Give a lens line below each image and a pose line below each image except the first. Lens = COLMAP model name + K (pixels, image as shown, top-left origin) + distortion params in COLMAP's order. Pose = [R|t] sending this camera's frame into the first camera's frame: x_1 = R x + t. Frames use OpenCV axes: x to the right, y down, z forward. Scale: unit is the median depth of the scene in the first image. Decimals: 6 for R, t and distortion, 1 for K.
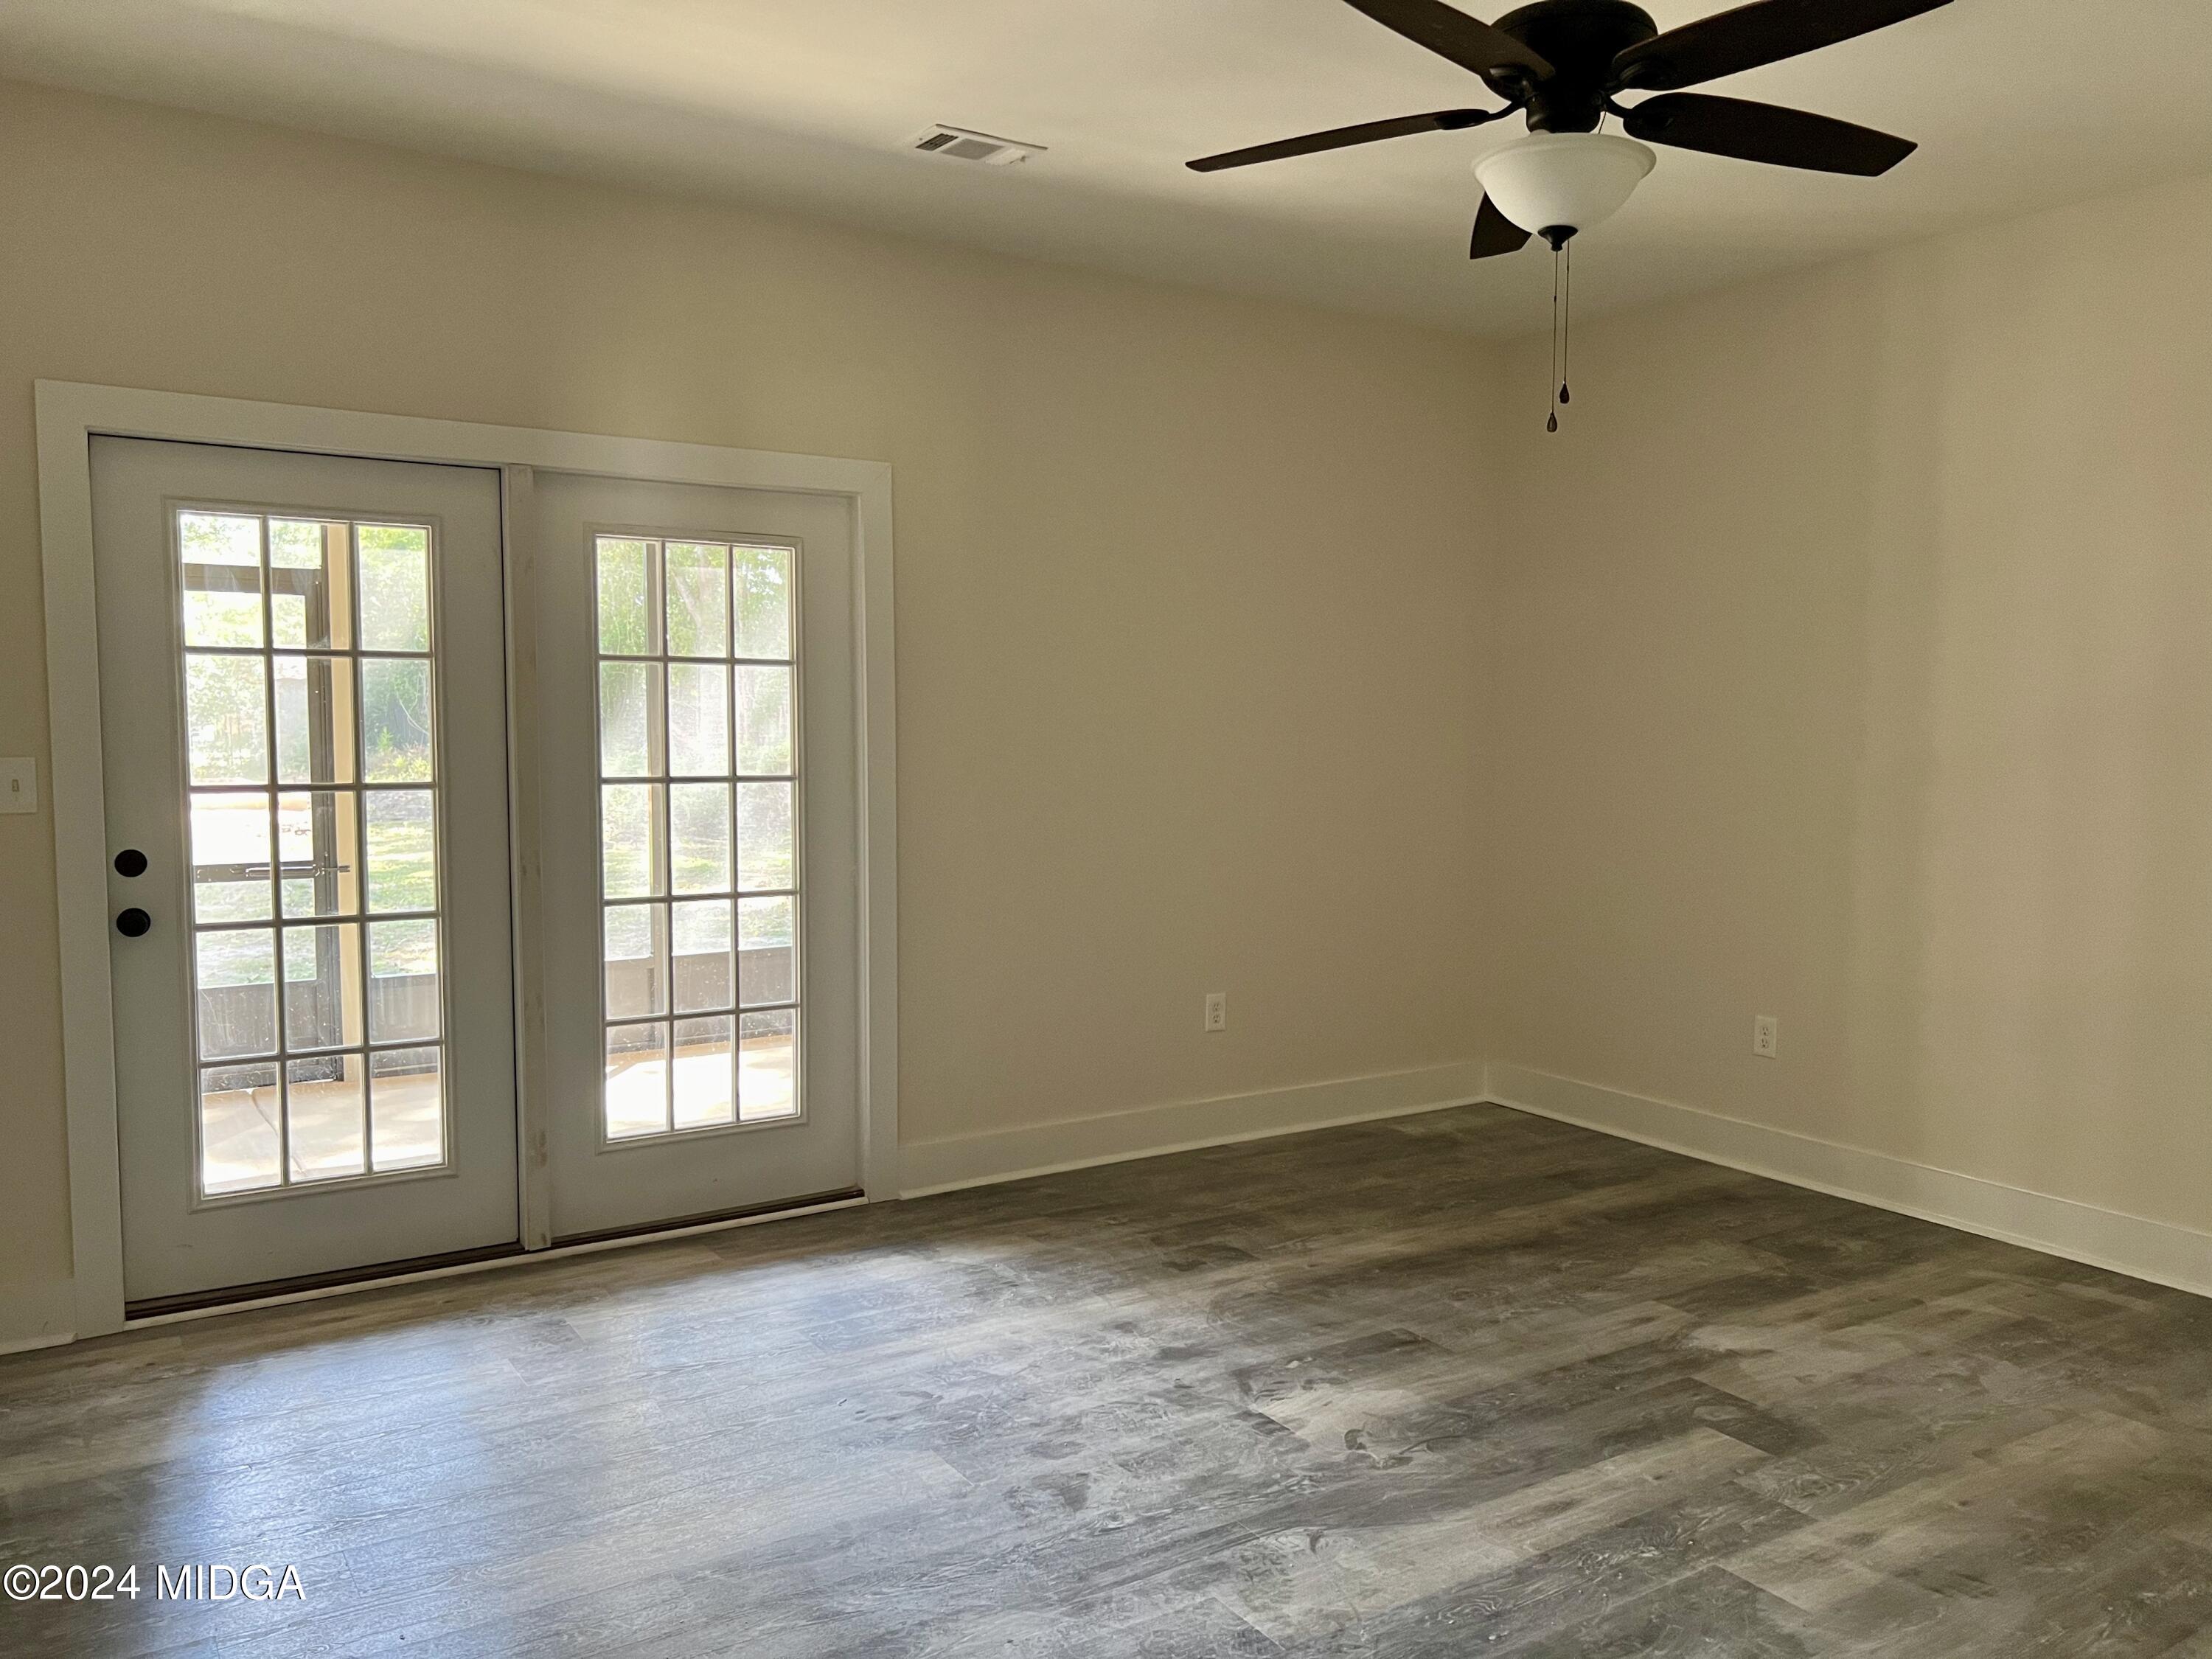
lens RADIAL K [[1753.6, 0, 1106.0], [0, 1753.6, 829.5], [0, 0, 1]] dist [0.036549, -0.016913]
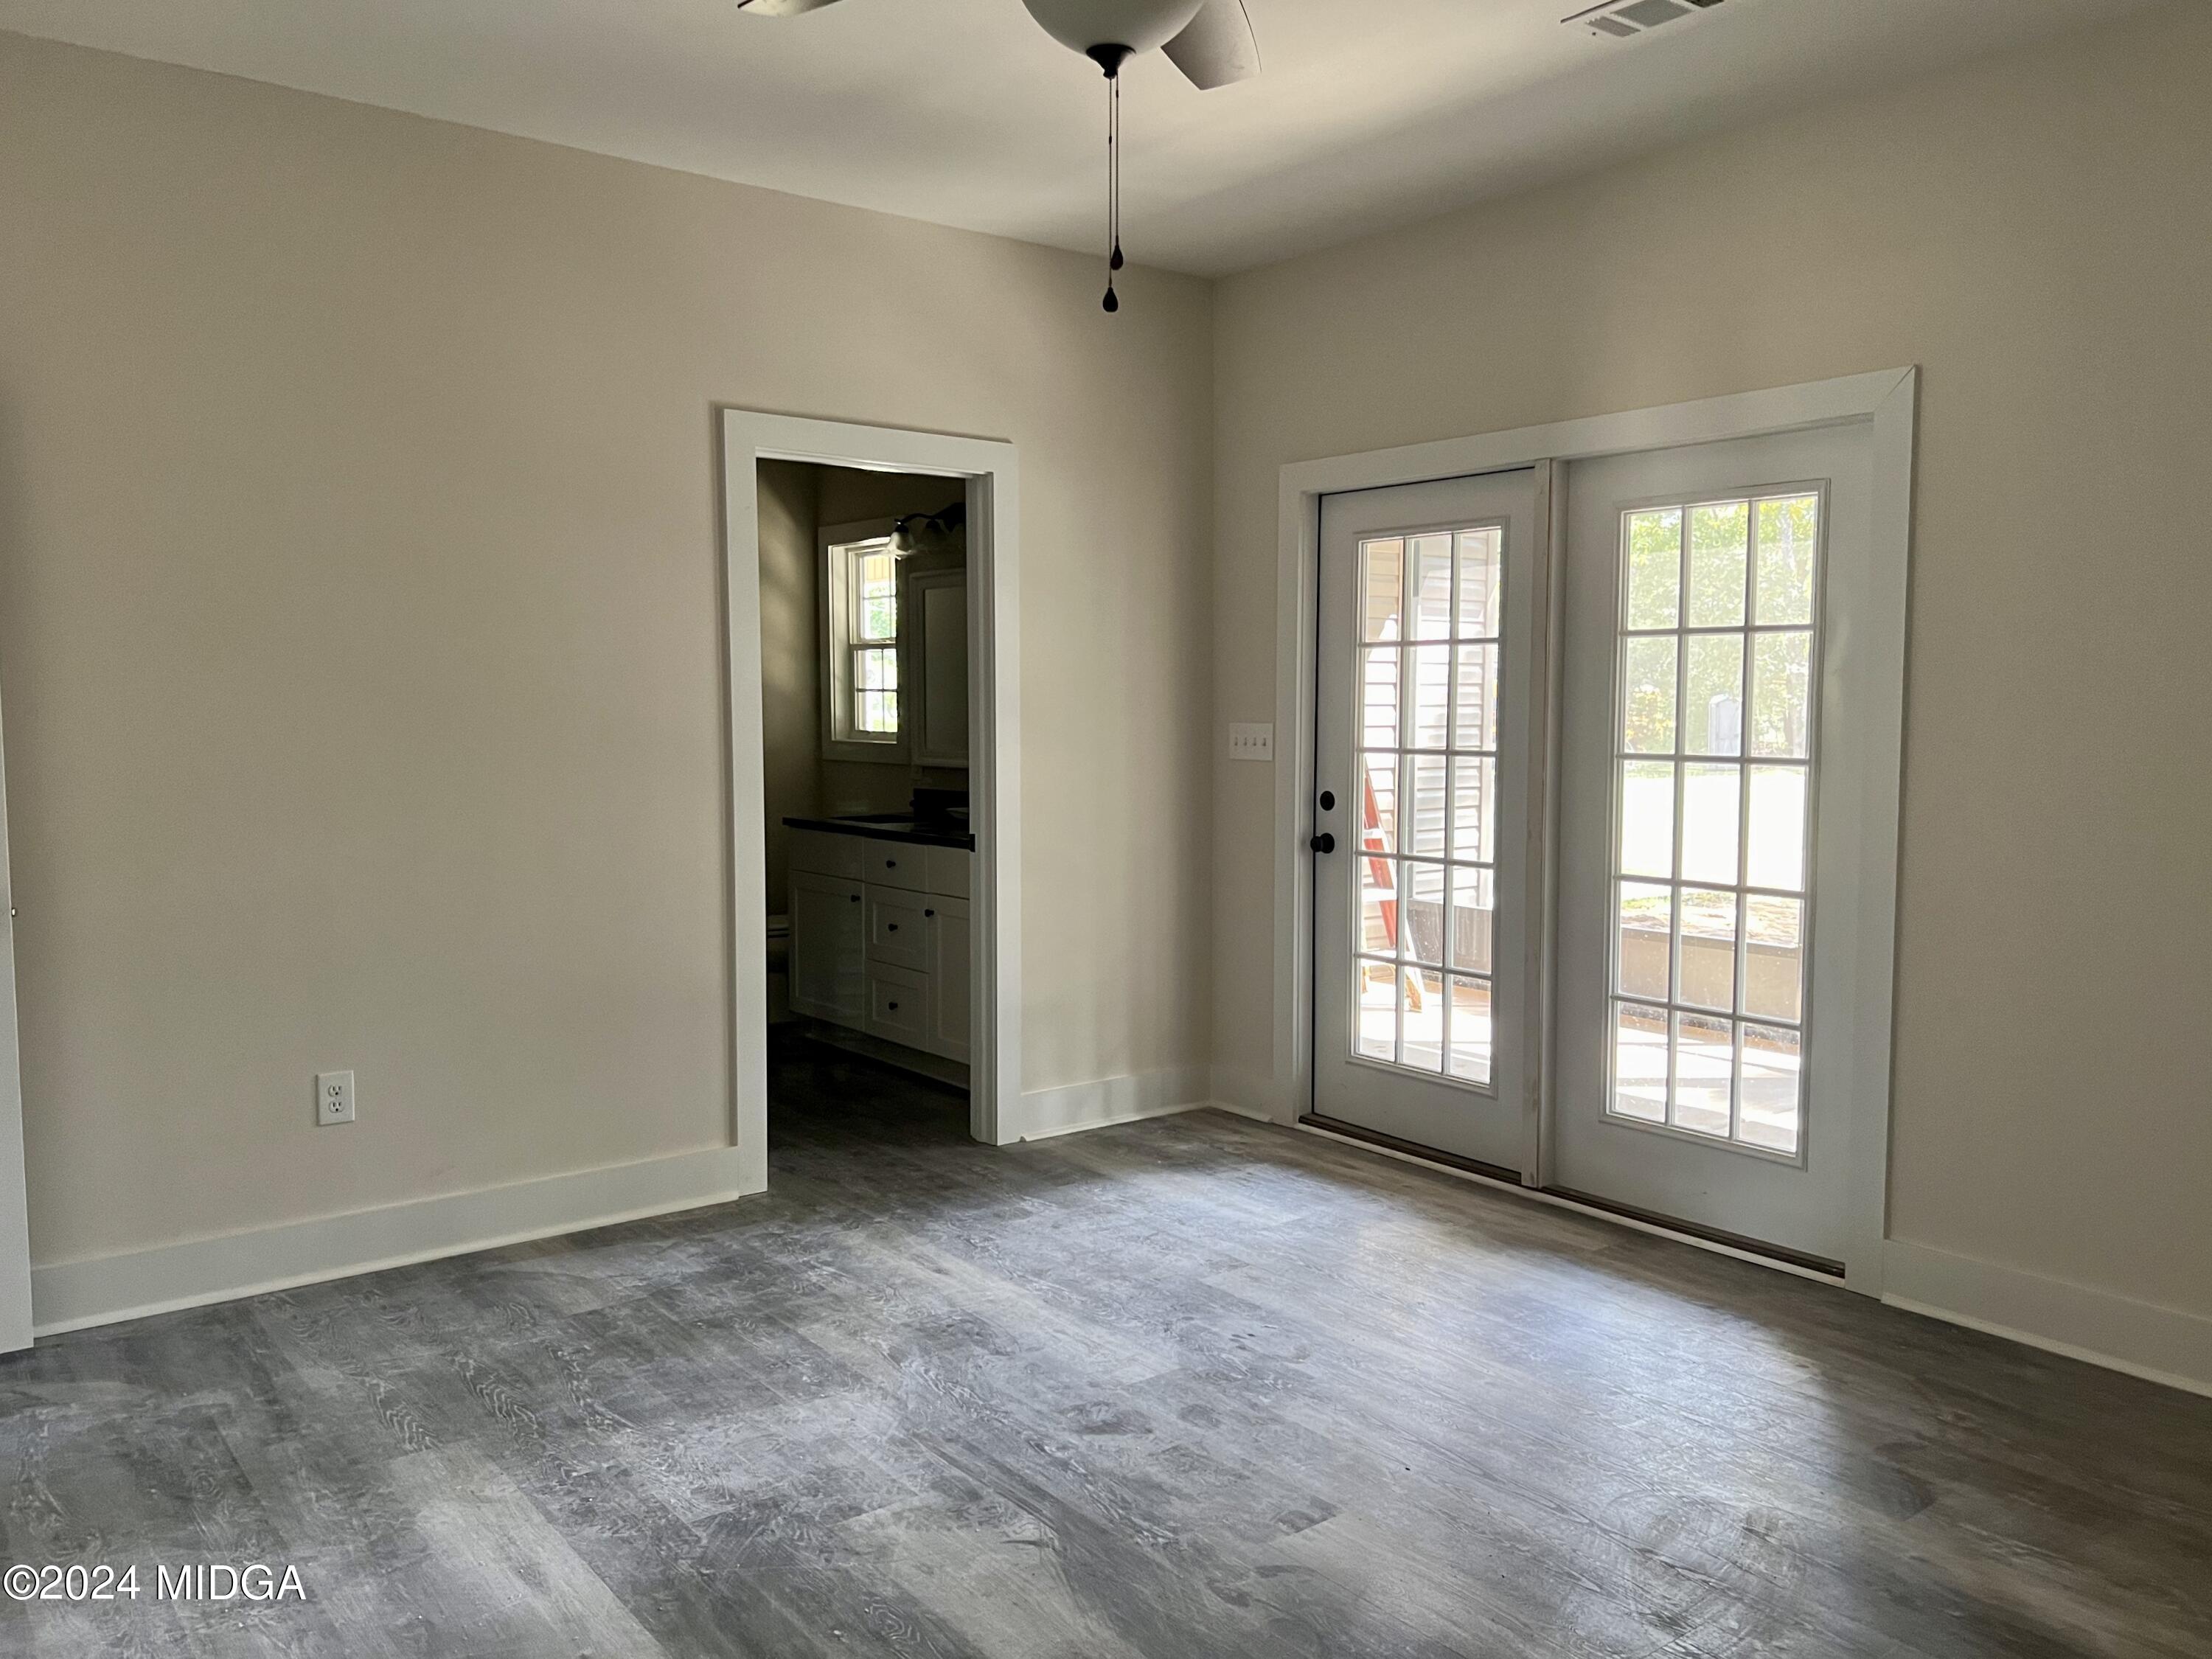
lens RADIAL K [[1753.6, 0, 1106.0], [0, 1753.6, 829.5], [0, 0, 1]] dist [0.036549, -0.016913]
pose [[0.054609, 0.070659, -0.996005, 0.792530], [-0.071999, 0.995175, 0.066653, -0.035834], [0.995909, 0.068071, 0.059433, 0.728311]]
